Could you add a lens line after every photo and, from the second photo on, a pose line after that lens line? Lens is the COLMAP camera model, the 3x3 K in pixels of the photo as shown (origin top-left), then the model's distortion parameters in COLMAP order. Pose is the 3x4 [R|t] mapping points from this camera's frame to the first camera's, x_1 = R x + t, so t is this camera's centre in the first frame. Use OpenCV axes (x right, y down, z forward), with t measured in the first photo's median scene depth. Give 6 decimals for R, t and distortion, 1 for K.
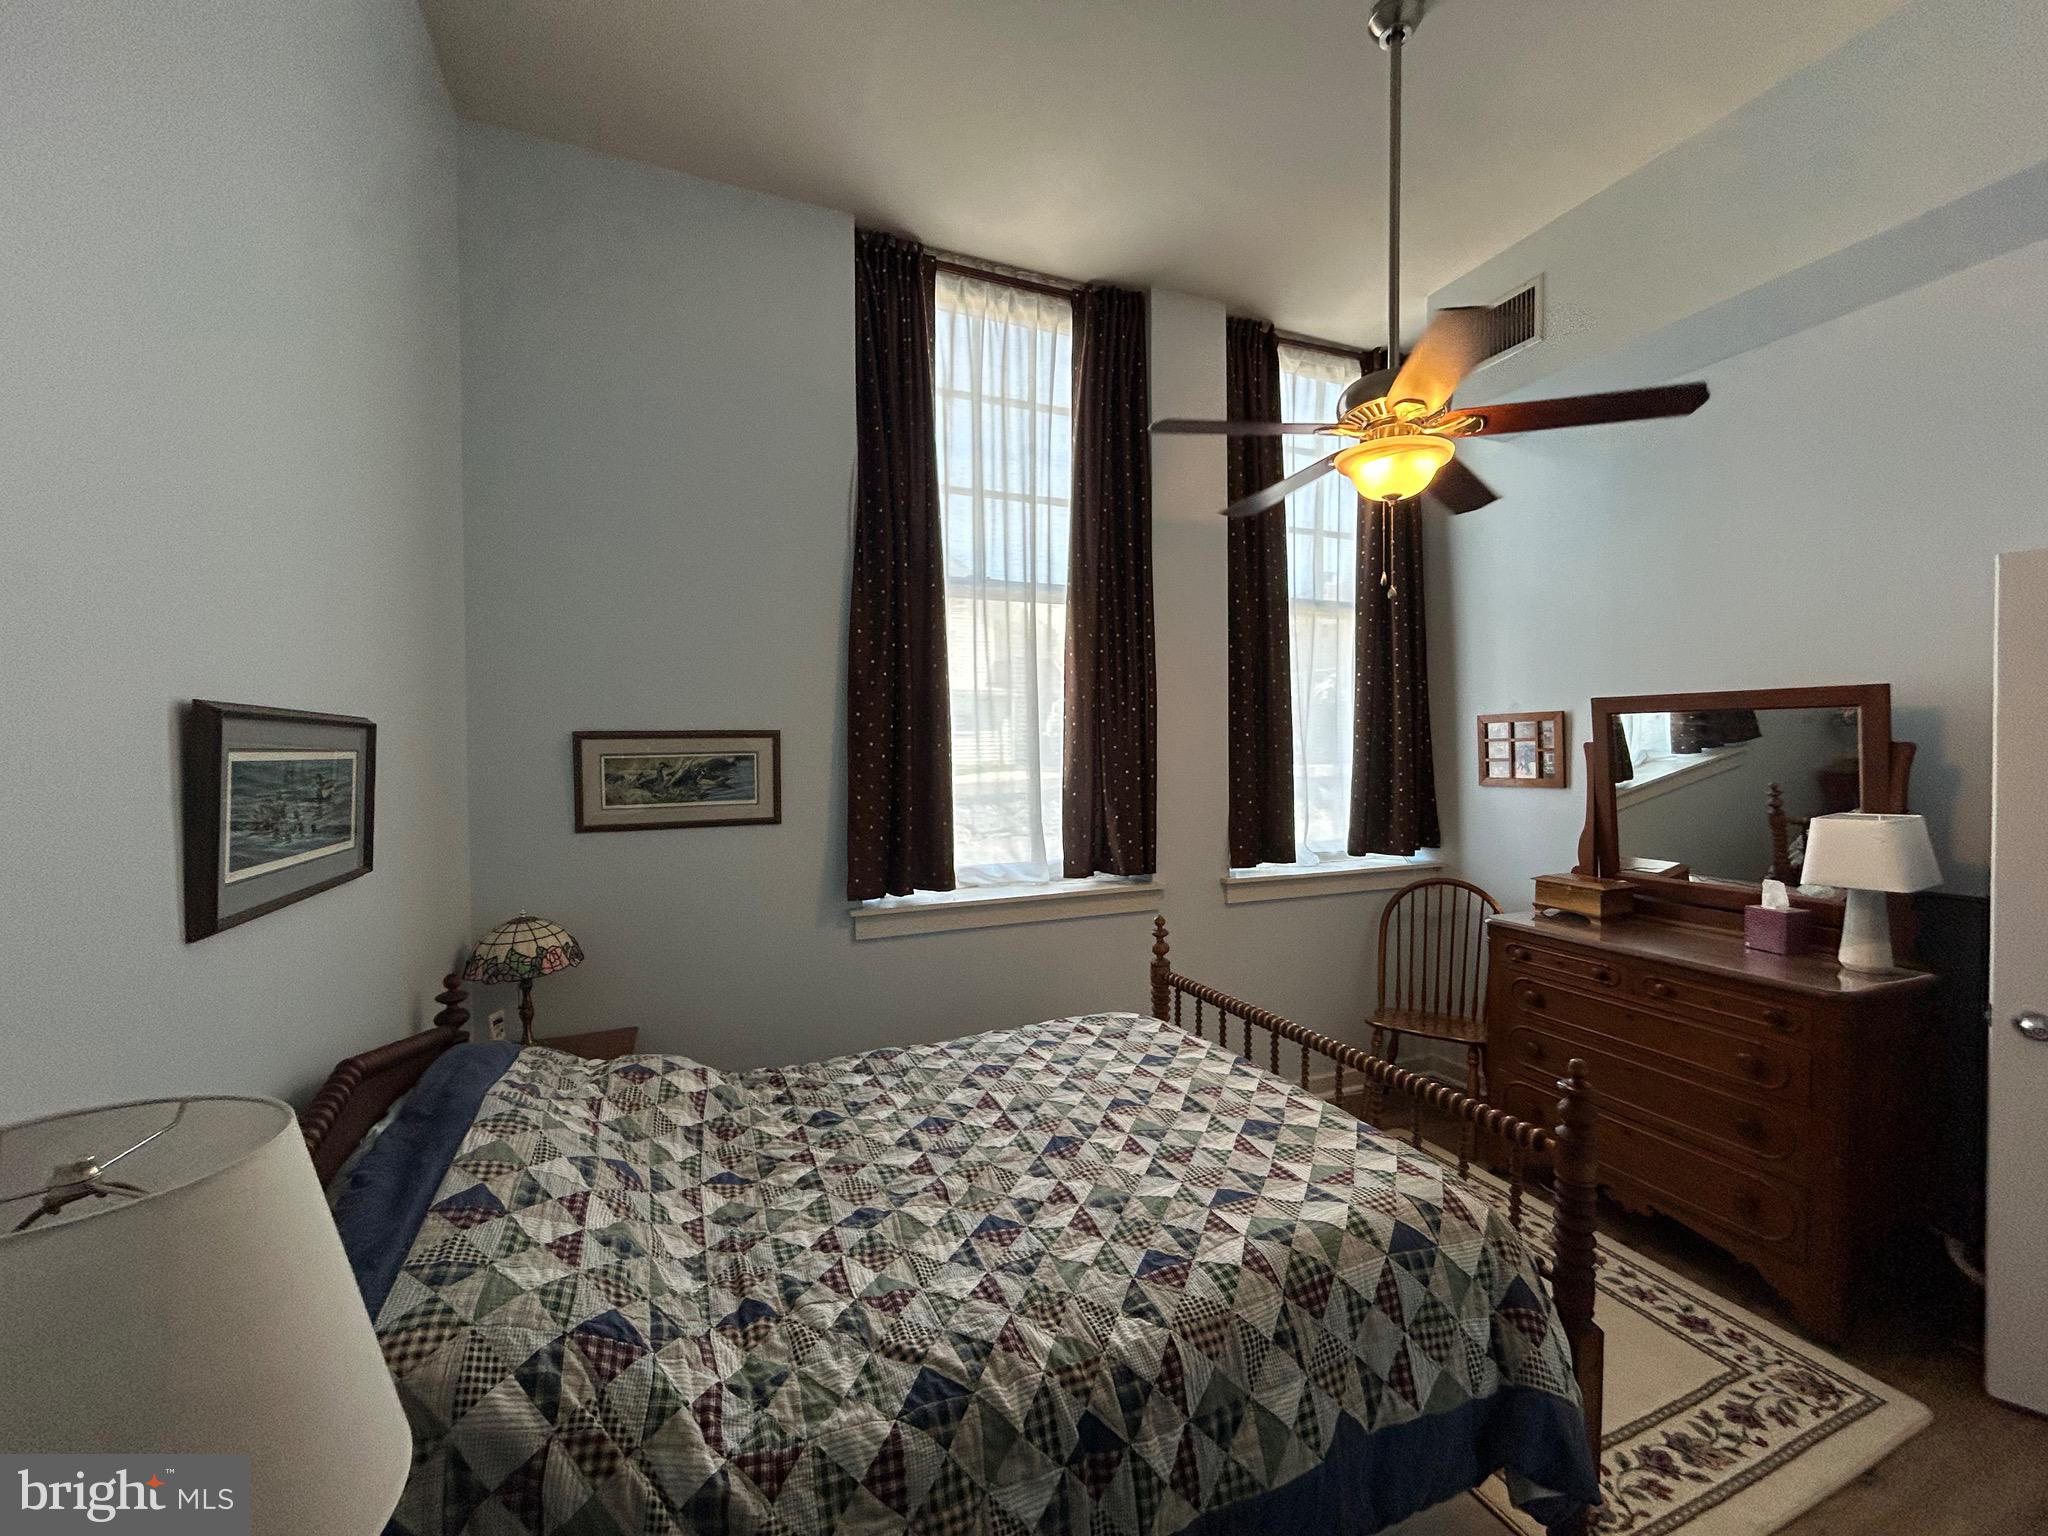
lens RADIAL K [[831.4, 0, 1024.8], [0, 831.4, 762.3], [0, 0, 1]] dist [-0.000644, -0.000026]
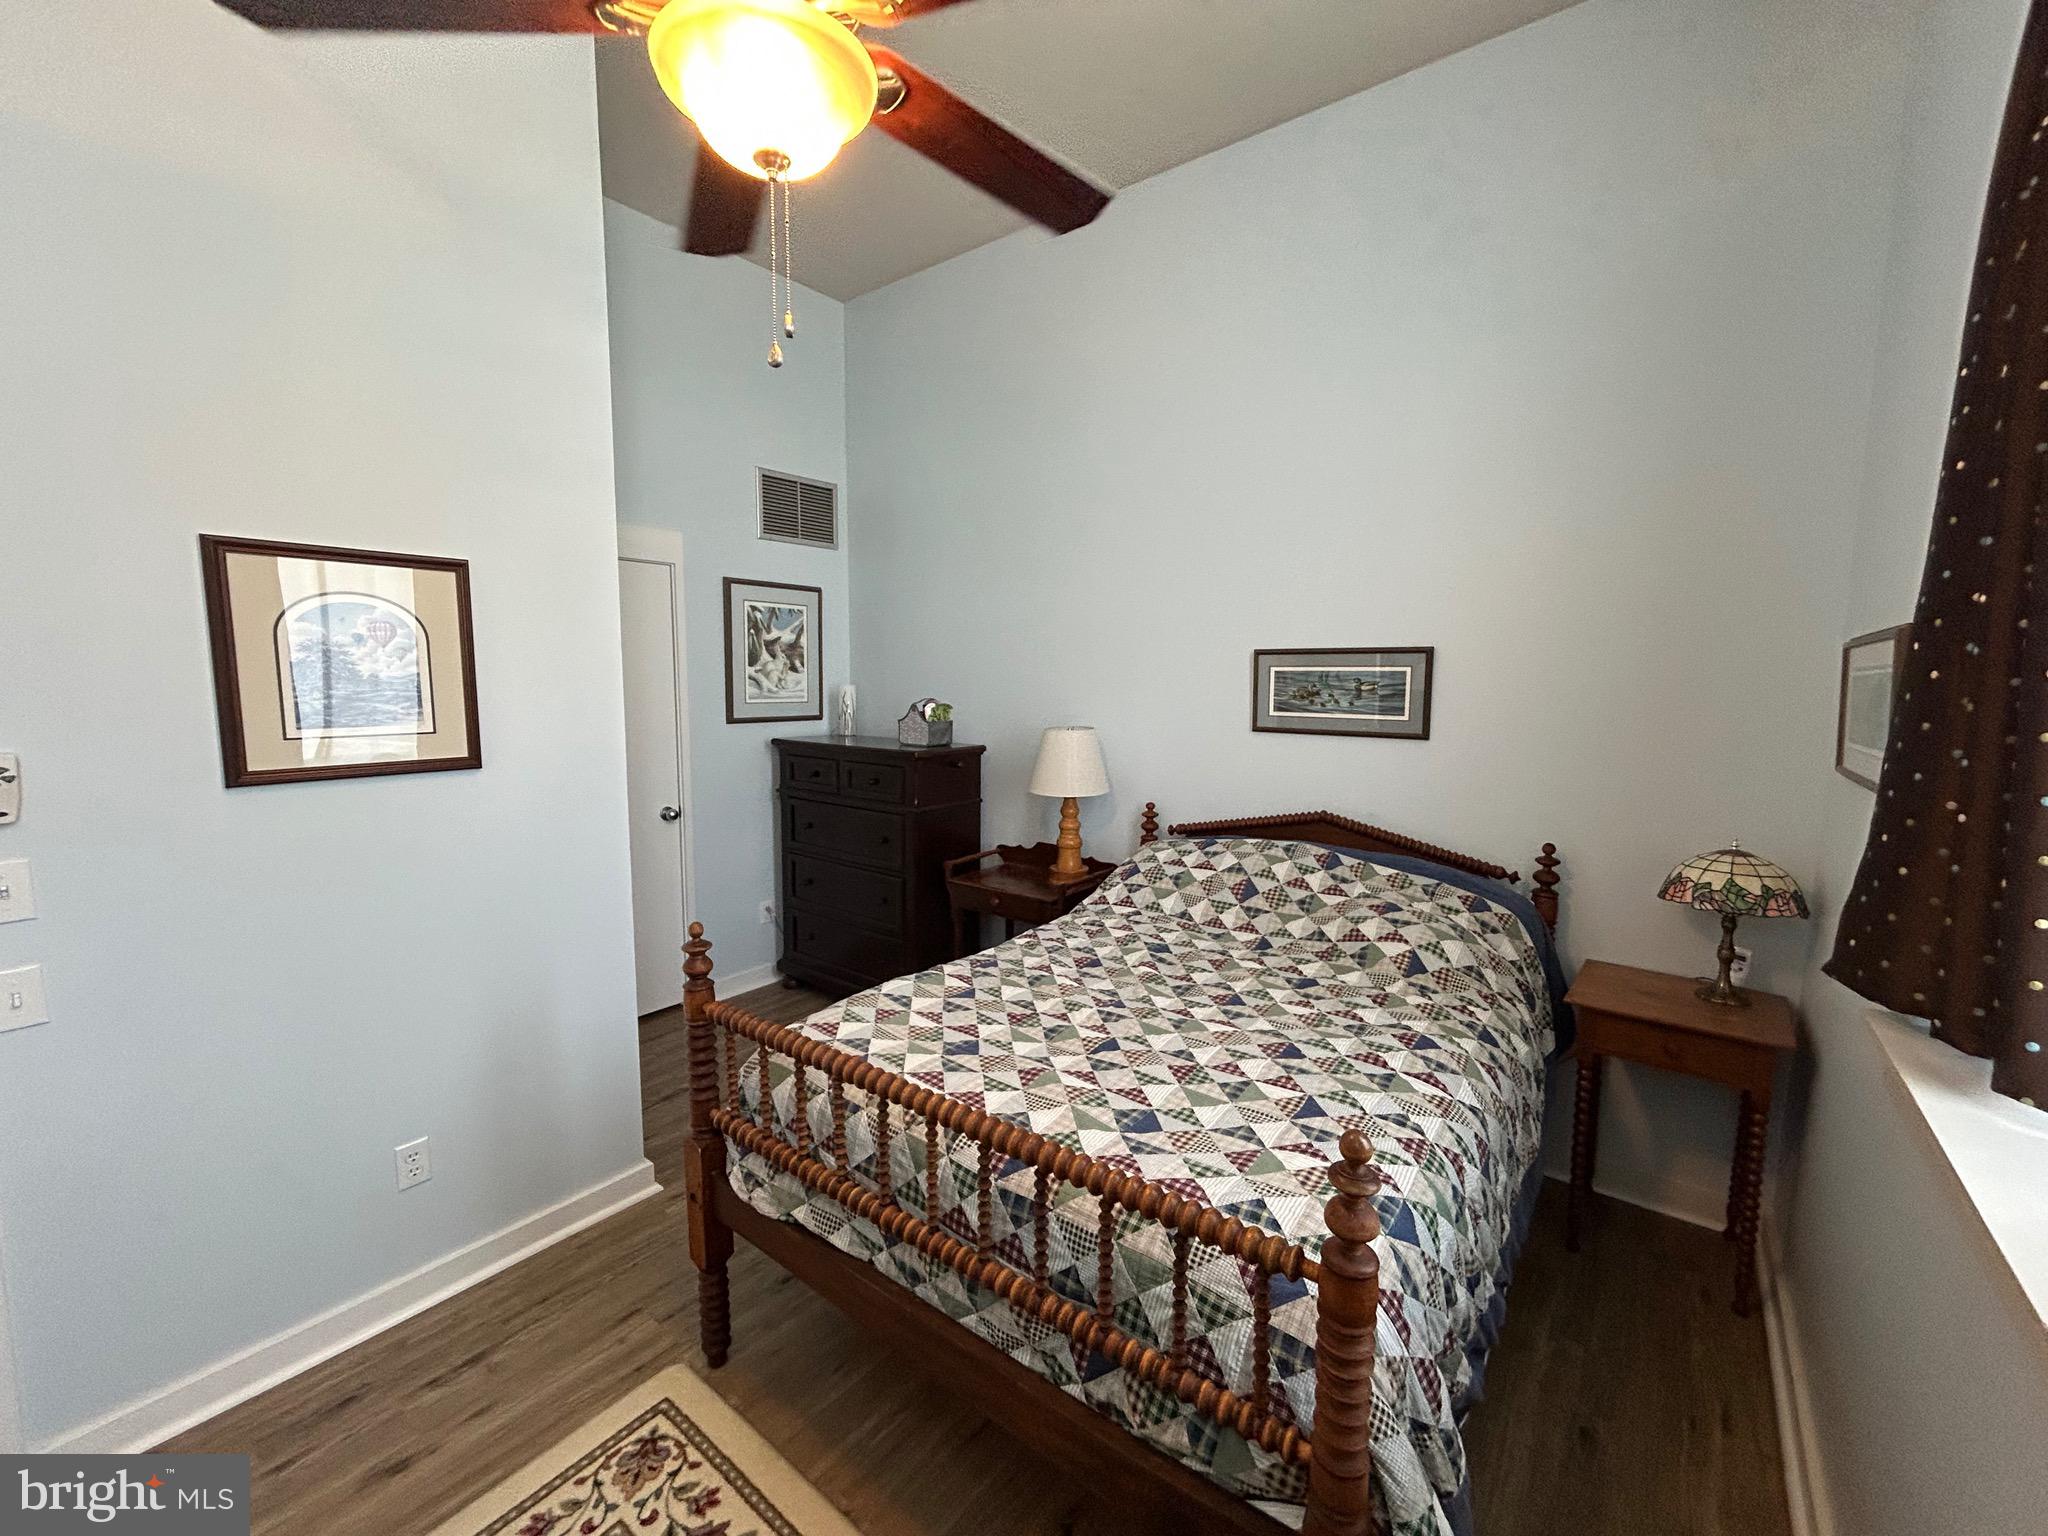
lens RADIAL K [[830.3, 0, 1021.6], [0, 830.3, 764.9], [0, 0, 1]] dist [-0.000146, 0.000090]
pose [[-0.871713, 0.055193, -0.486898, 0.526964], [-0.008387, 0.991810, 0.127444, -0.014693], [0.489945, 0.115178, -0.864111, 1.426978]]
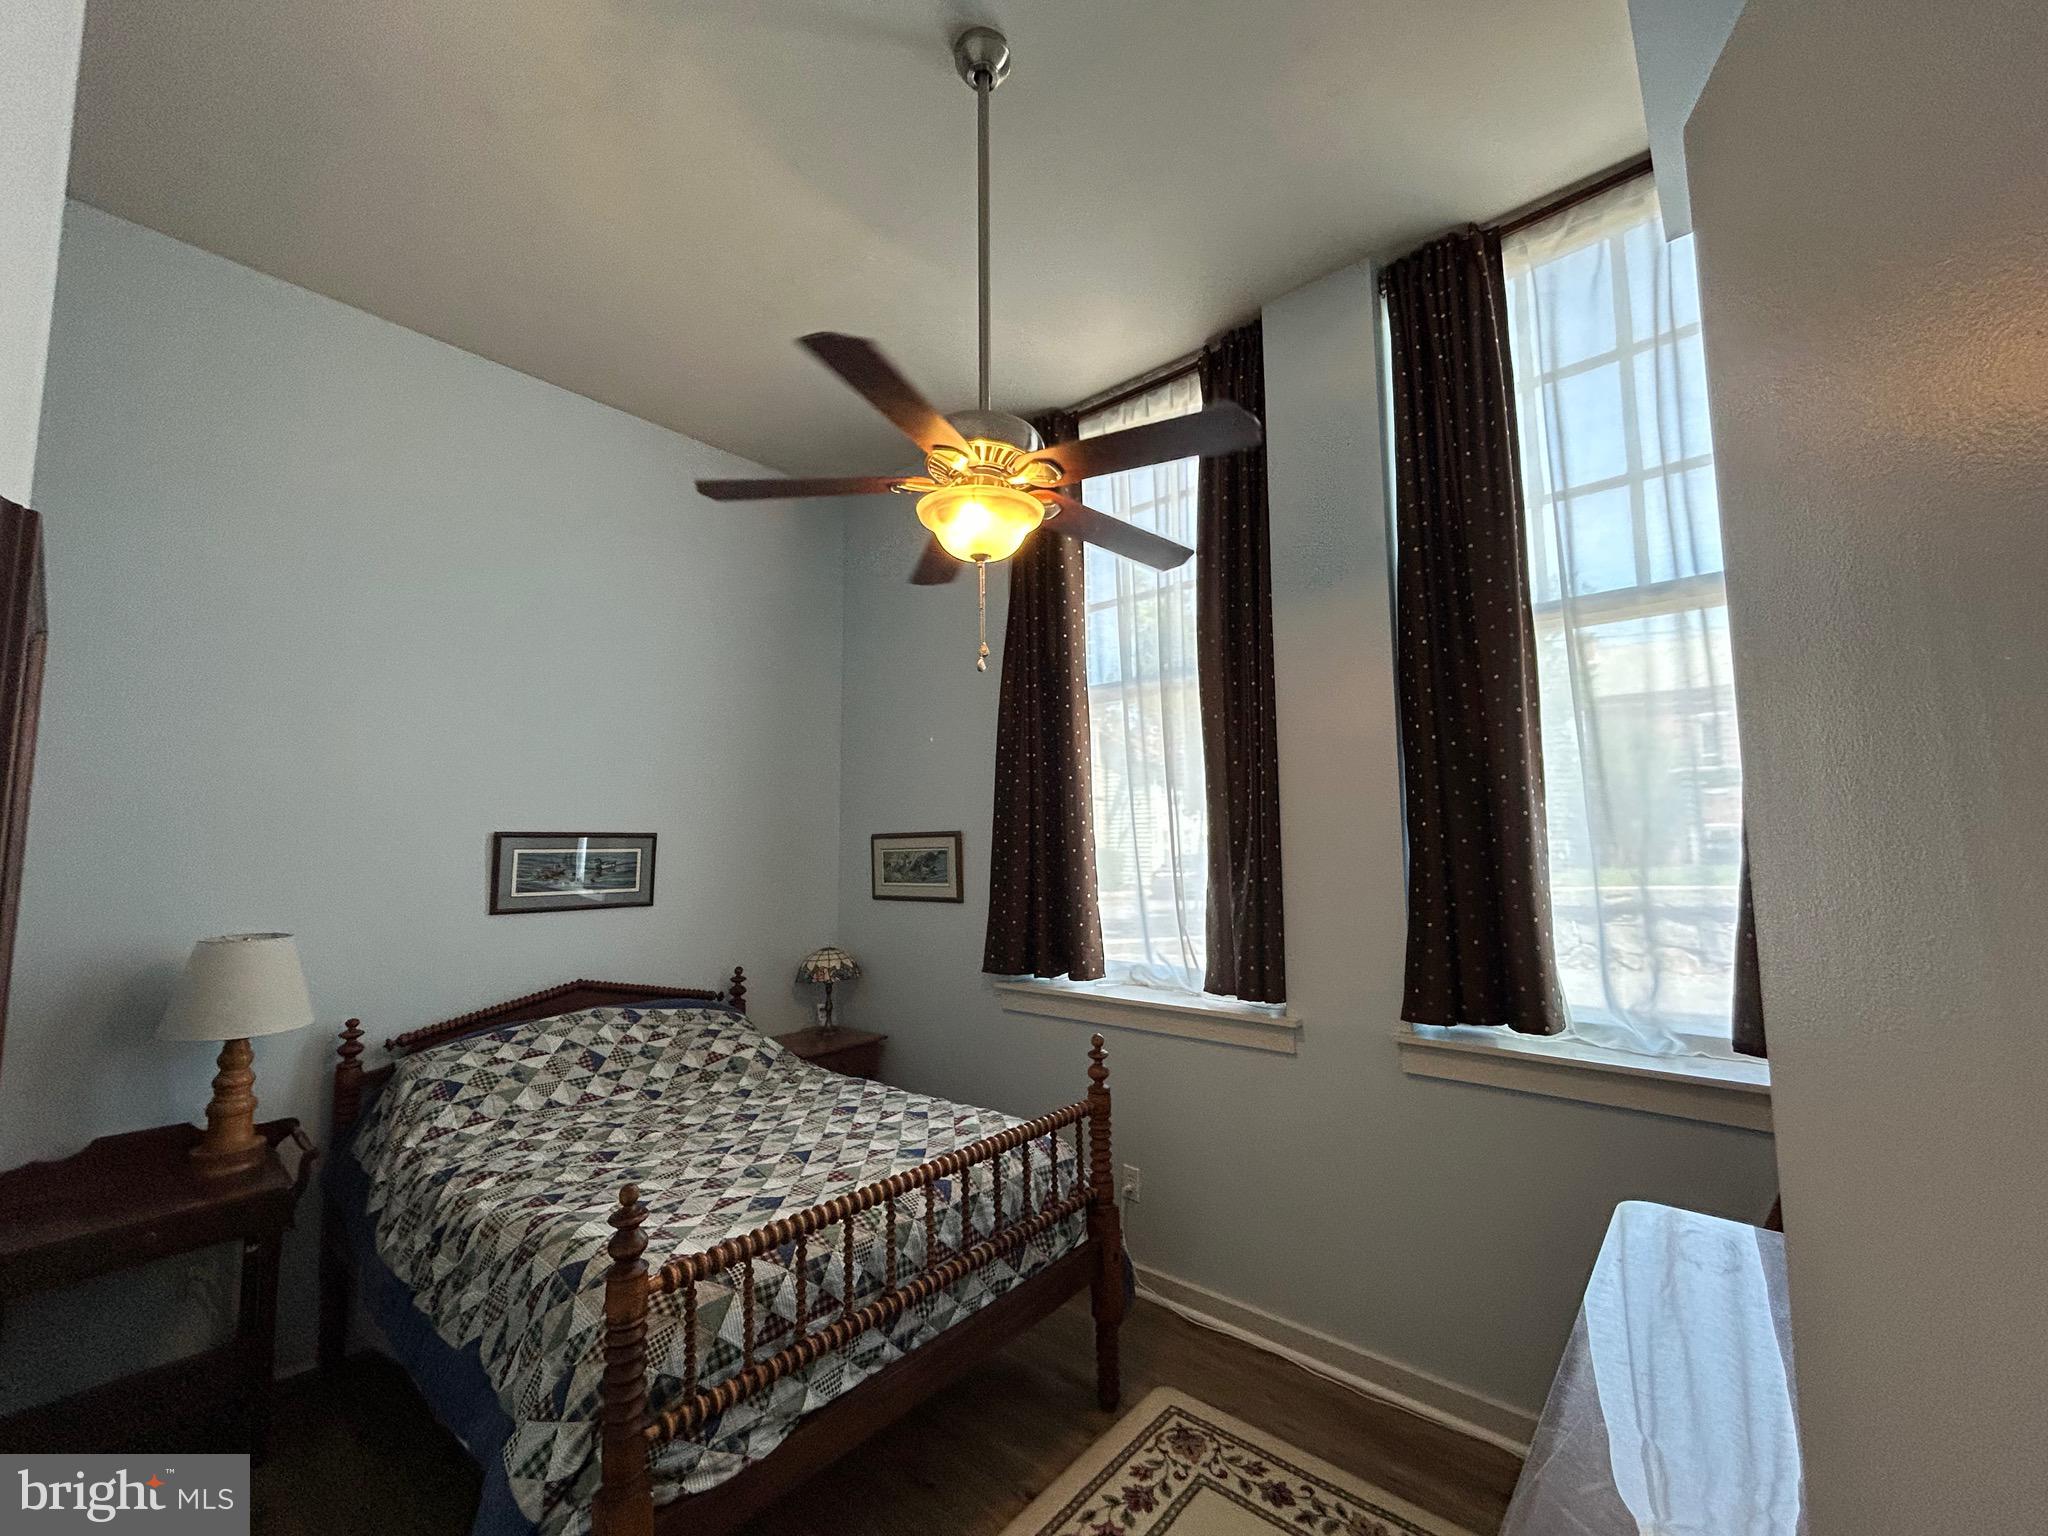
lens RADIAL K [[830.3, 0, 1021.6], [0, 830.3, 764.9], [0, 0, 1]] dist [-0.000146, 0.000090]
pose [[0.443566, -0.083816, -0.892314, 1.109988], [-0.010944, 0.995037, -0.098906, -0.016780], [0.896175, 0.053637, 0.440447, 0.611322]]
